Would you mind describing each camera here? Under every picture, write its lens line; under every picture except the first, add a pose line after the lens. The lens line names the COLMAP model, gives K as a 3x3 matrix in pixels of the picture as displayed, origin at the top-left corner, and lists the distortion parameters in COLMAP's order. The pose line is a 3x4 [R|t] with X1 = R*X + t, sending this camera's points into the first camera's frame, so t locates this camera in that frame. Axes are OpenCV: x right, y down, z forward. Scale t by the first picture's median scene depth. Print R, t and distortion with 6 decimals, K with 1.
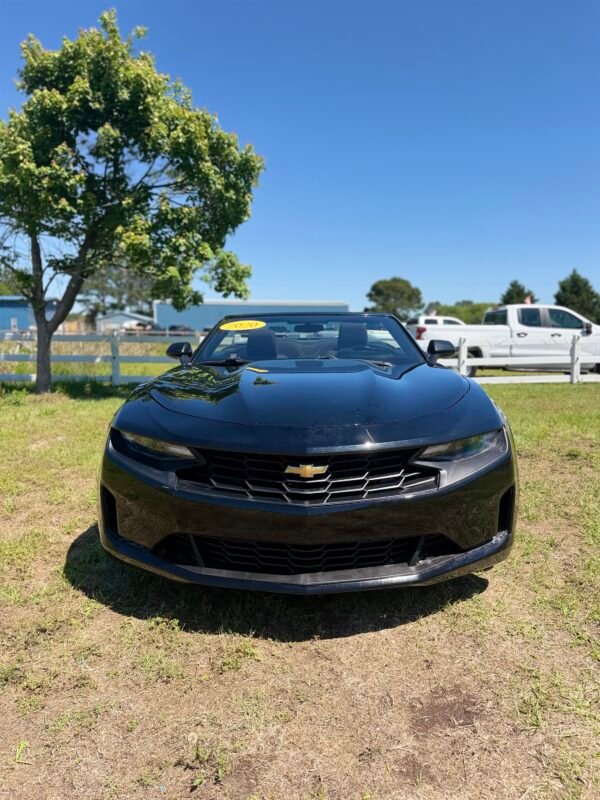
lens RADIAL K [[555.3, 0, 298.2], [0, 555.3, 421.3], [0, 0, 1]] dist [0.068422, -0.101987]
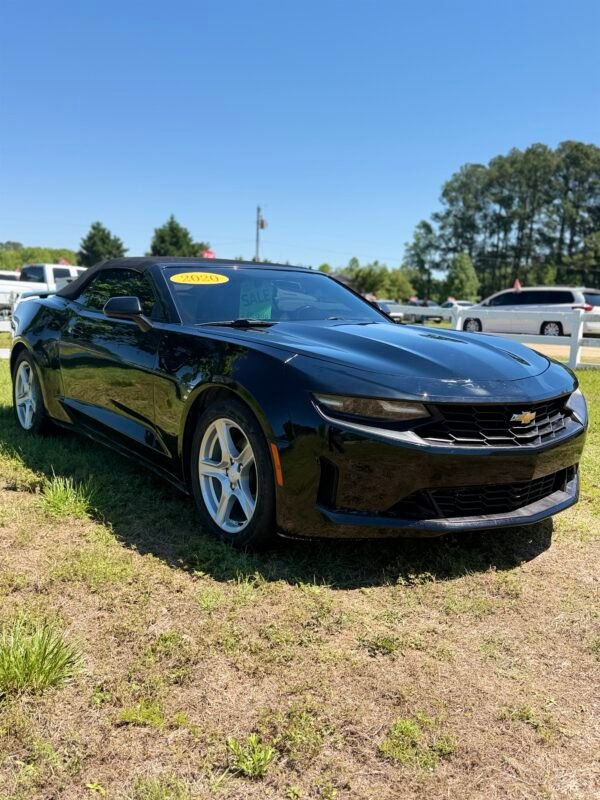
lens RADIAL K [[738.0, 0, 290.2], [0, 738.0, 433.2], [0, 0, 1]] dist [0.149897, -0.343840]
pose [[0.804376, -0.083044, 0.588288, -0.320336], [0.062580, 0.996518, 0.055104, 0.001861], [-0.590816, -0.007510, 0.806772, 0.013321]]
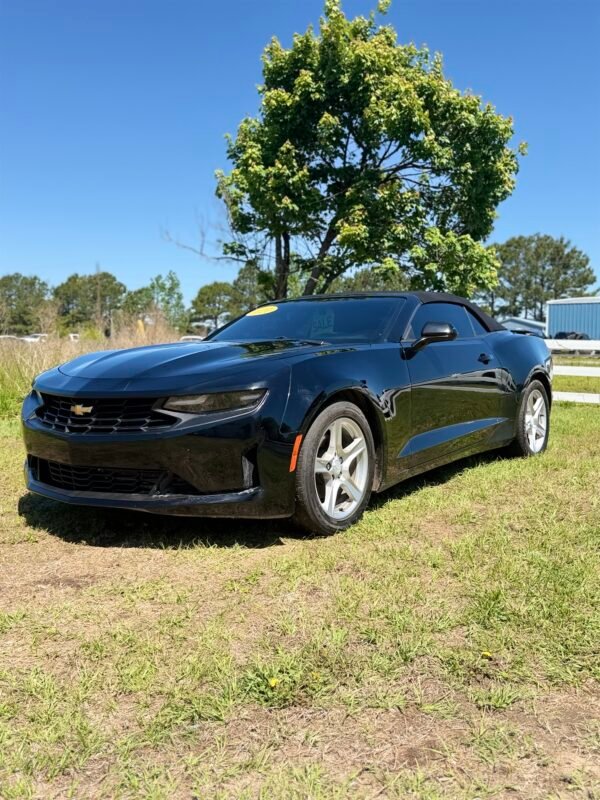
lens RADIAL K [[738.0, 0, 290.2], [0, 738.0, 433.2], [0, 0, 1]] dist [0.149897, -0.343840]
pose [[0.823558, 0.065746, -0.563409, 0.363880], [-0.088308, 0.996010, -0.012856, 0.031094], [0.560316, 0.060341, 0.826078, -0.049048]]
